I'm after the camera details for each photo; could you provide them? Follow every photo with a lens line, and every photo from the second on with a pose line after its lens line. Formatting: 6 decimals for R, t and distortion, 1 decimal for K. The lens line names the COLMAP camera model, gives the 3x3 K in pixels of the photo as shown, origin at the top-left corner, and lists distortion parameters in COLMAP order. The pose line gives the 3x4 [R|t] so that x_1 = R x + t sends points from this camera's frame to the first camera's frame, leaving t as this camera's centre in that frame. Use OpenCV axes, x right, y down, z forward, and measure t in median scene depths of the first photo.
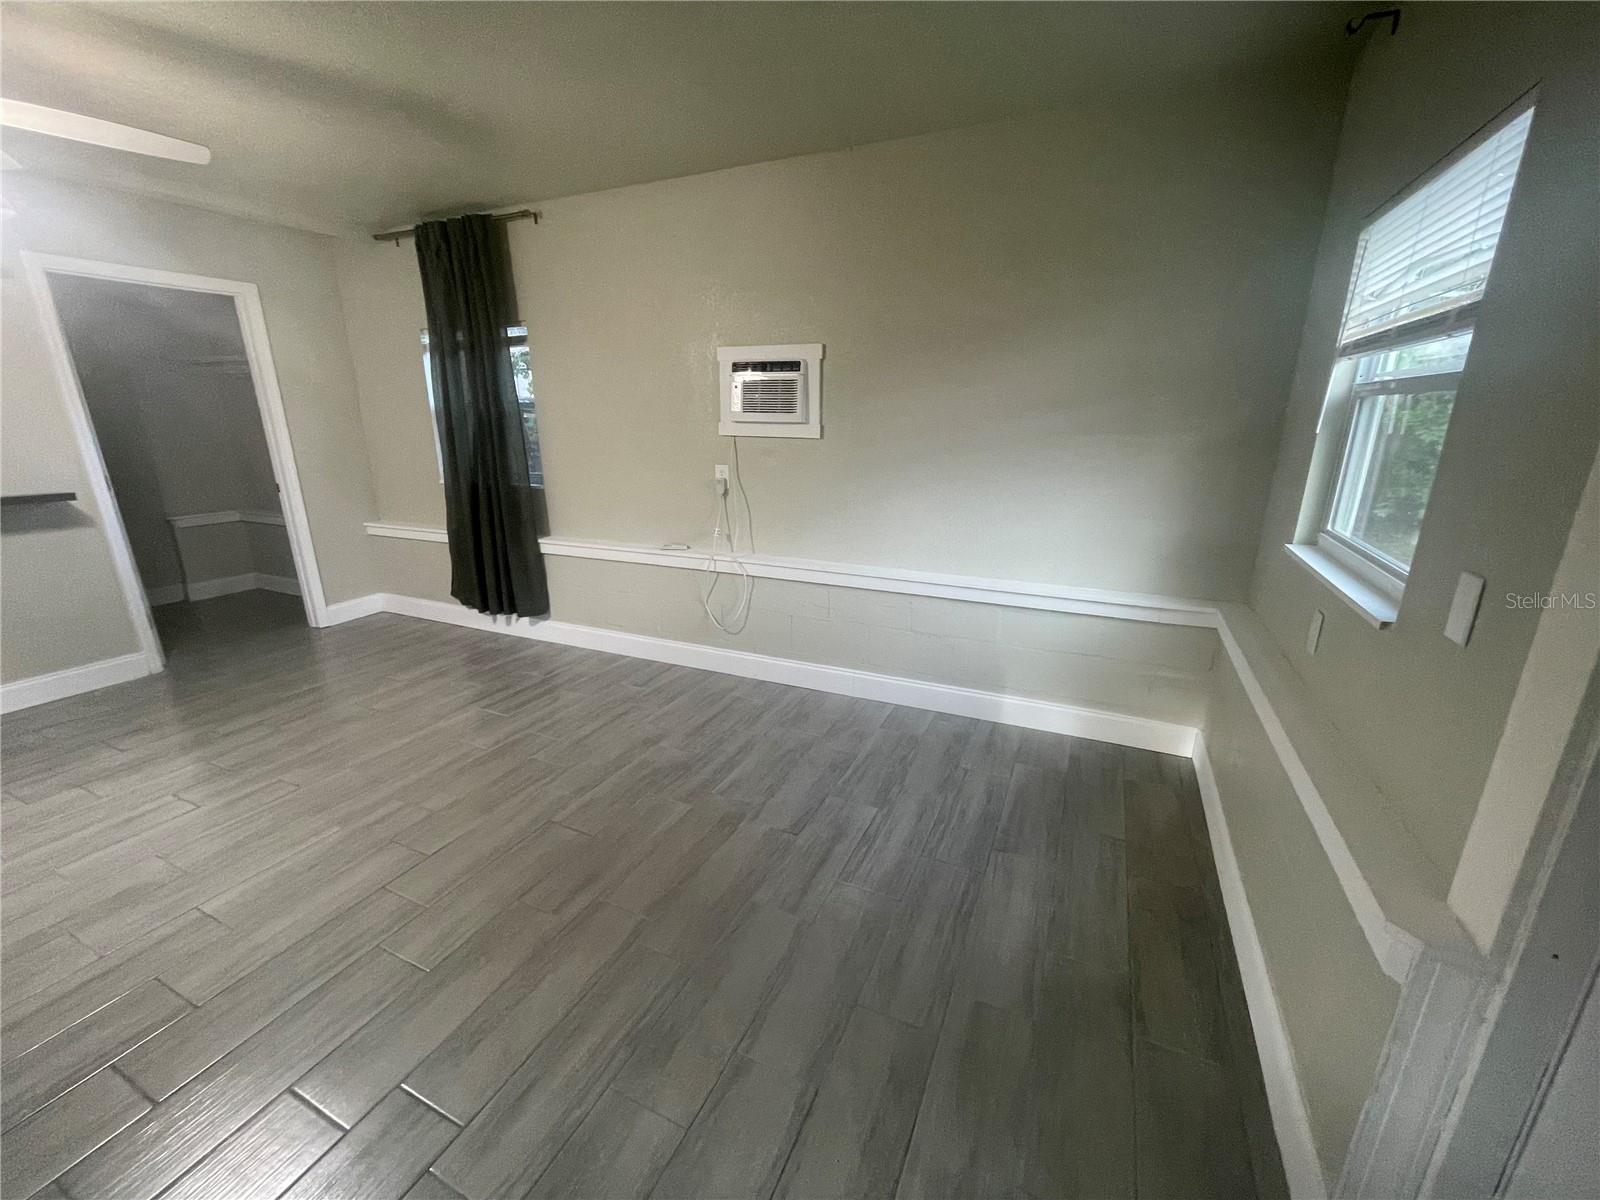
lens RADIAL K [[644.1, 0, 806.4], [0, 644.1, 599.3], [0, 0, 1]] dist [-0.003488, 0.000199]
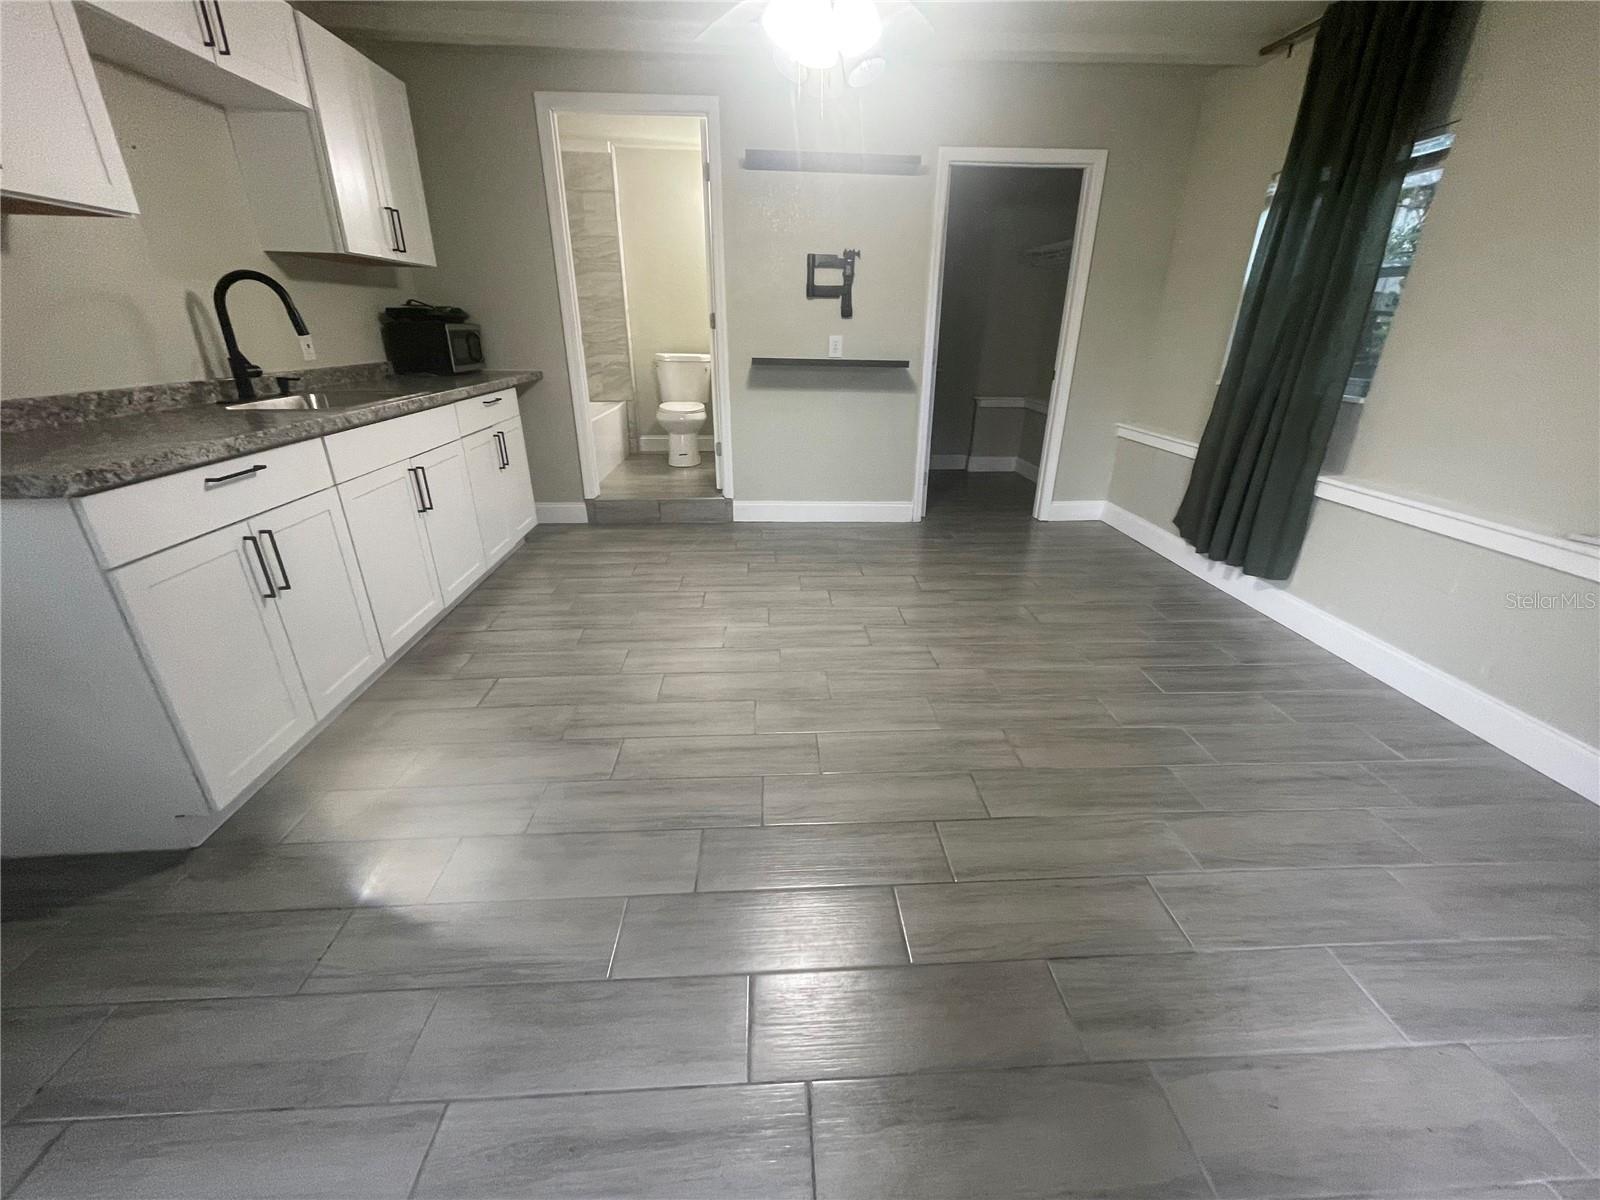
lens RADIAL K [[644.1, 0, 804.4], [0, 644.1, 599.7], [0, 0, 1]] dist [-0.003488, 0.000199]
pose [[0.466251, 0.351070, -0.812010, -0.071196], [-0.254895, 0.932272, 0.256706, -0.006246], [0.847136, 0.087287, 0.524159, 0.191557]]
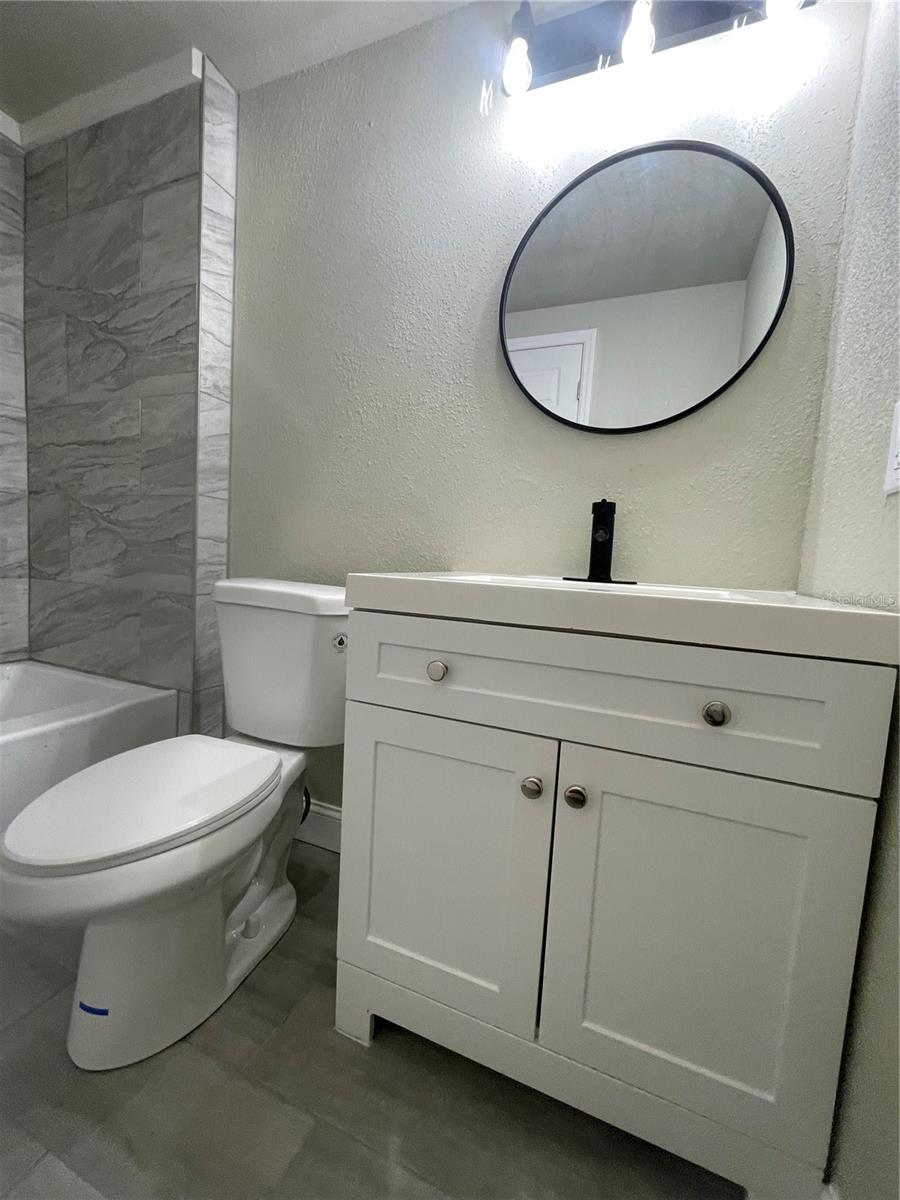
lens RADIAL K [[483.1, 0, 452.6], [0, 483.1, 601.2], [0, 0, 1]] dist [-0.003488, 0.000199]
pose [[0.045606, 0.085713, -0.995276, -1.190321], [-0.343966, 0.936736, 0.064910, -0.127794], [0.937874, 0.339381, 0.072203, 0.741644]]
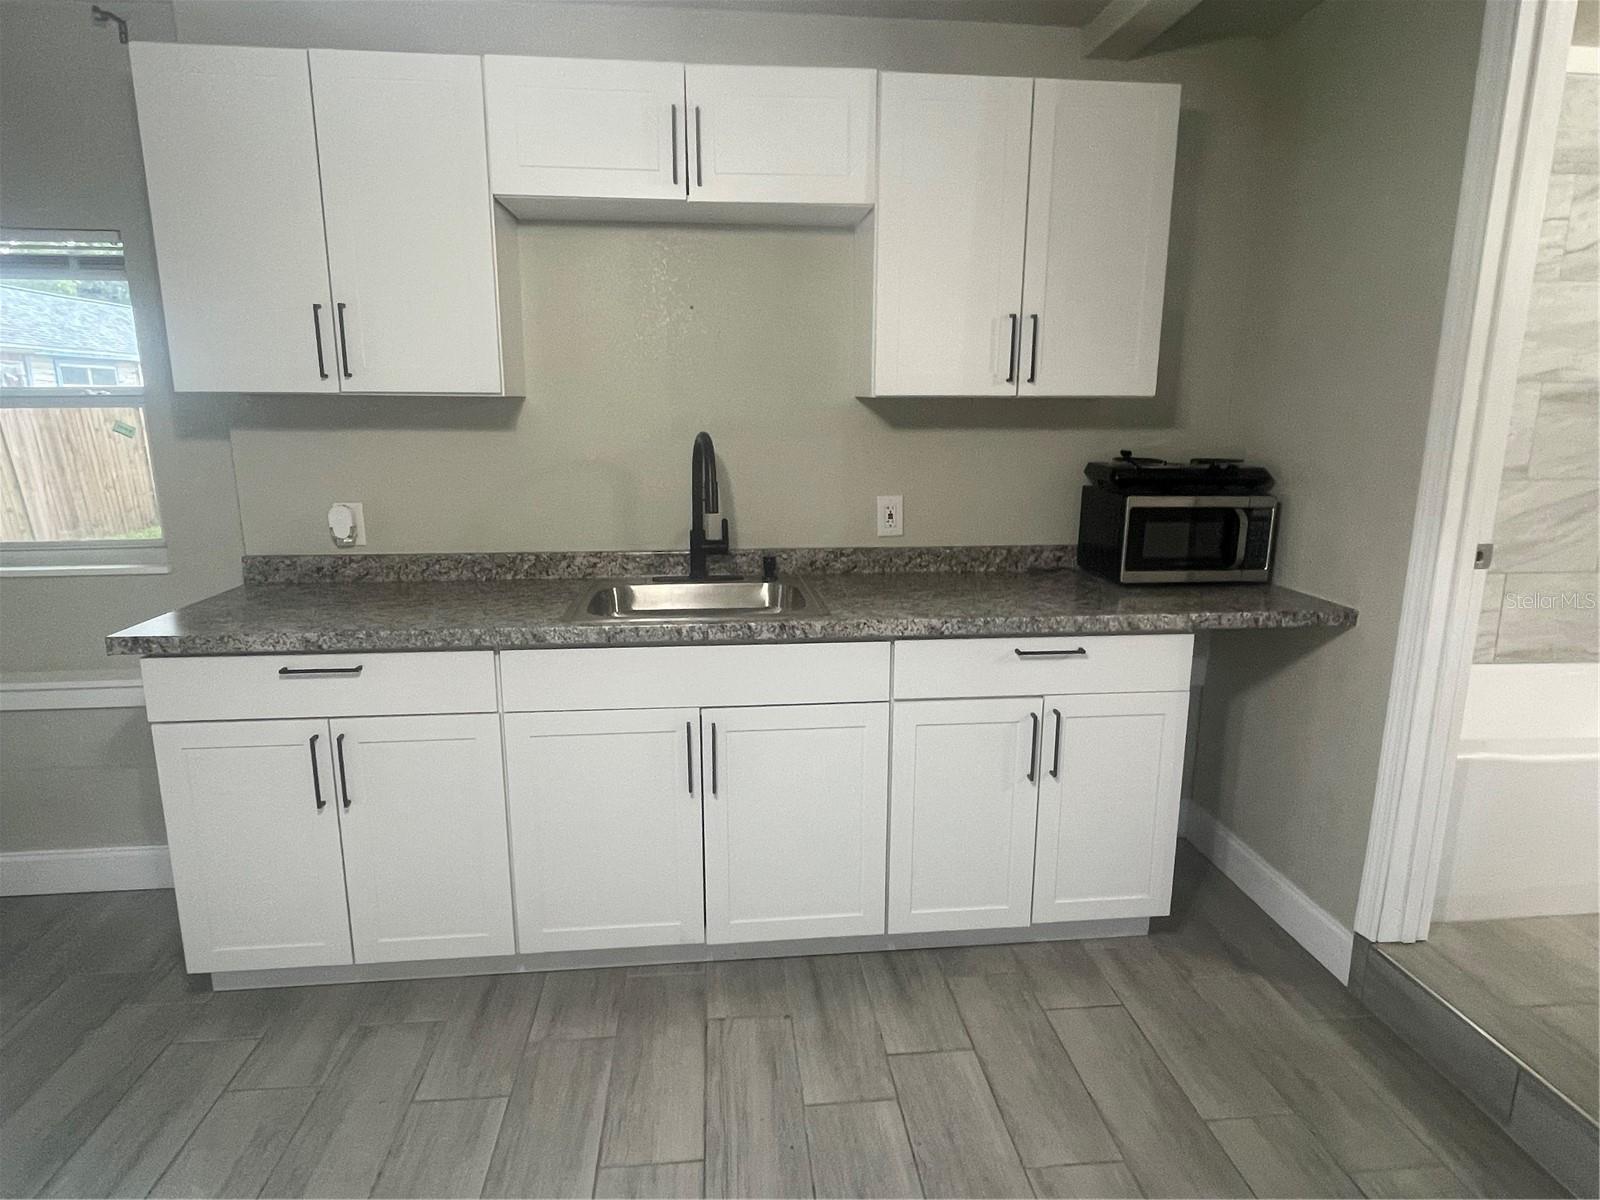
lens RADIAL K [[901.6, 0, 804.3], [0, 901.6, 598.2], [0, 0, 1]] dist [-0.008256, 0.000294]
pose [[-0.862231, 0.102585, -0.496018, -0.618365], [-0.143941, 0.889276, 0.434131, -0.190512], [0.485632, 0.445719, -0.751995, 0.613814]]
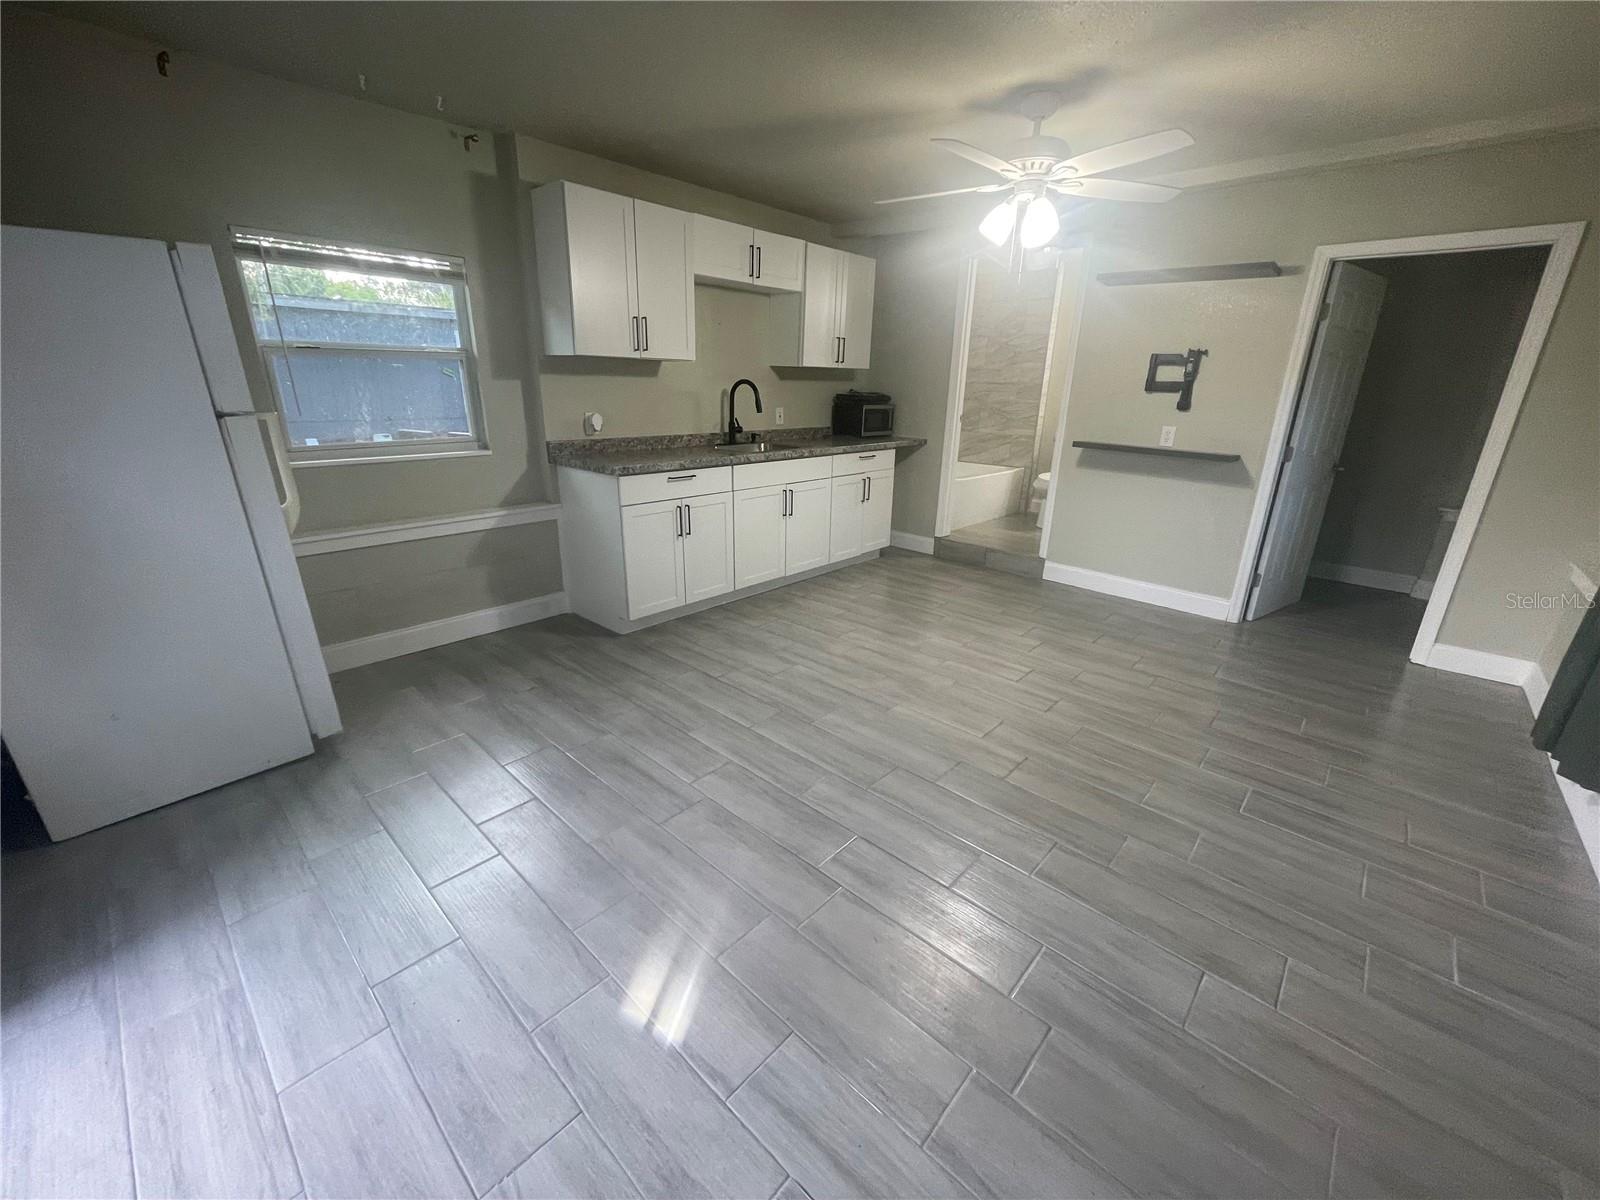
lens RADIAL K [[644.1, 0, 804.9], [0, 644.1, 602.5], [0, 0, 1]] dist [-0.003488, 0.000199]
pose [[-0.306826, 0.304903, -0.901605, 0.221742], [-0.288671, 0.872863, 0.393421, -0.139892], [0.906933, 0.380979, -0.179801, 0.490537]]
